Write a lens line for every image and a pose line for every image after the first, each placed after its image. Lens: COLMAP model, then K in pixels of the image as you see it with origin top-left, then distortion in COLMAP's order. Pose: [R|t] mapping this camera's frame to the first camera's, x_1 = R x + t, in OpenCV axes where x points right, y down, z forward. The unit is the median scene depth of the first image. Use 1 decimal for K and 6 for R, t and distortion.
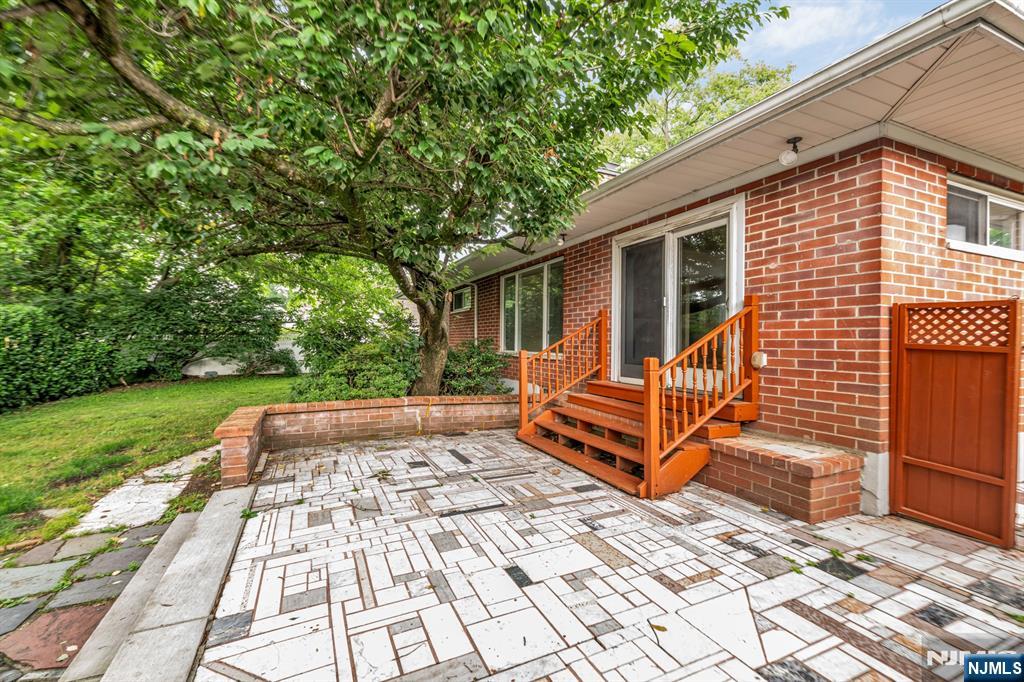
lens RADIAL K [[426.8, 0, 508.5], [0, 426.8, 339.6], [0, 0, 1]] dist [-0.001563, -0.000120]
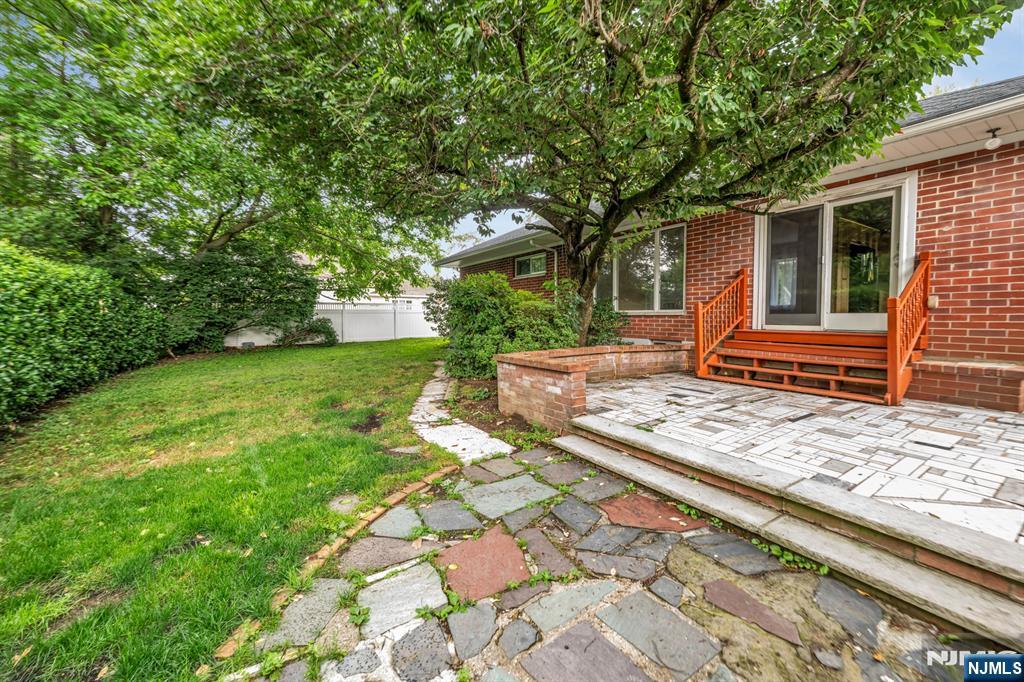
lens RADIAL K [[426.8, 0, 480.1], [0, 426.8, 340.5], [0, 0, 1]] dist [-0.001563, -0.000120]
pose [[0.985619, -0.021840, 0.167566, -0.979256], [0.013070, 0.998495, 0.053263, 0.076988], [-0.168477, -0.050307, 0.984421, -0.048239]]
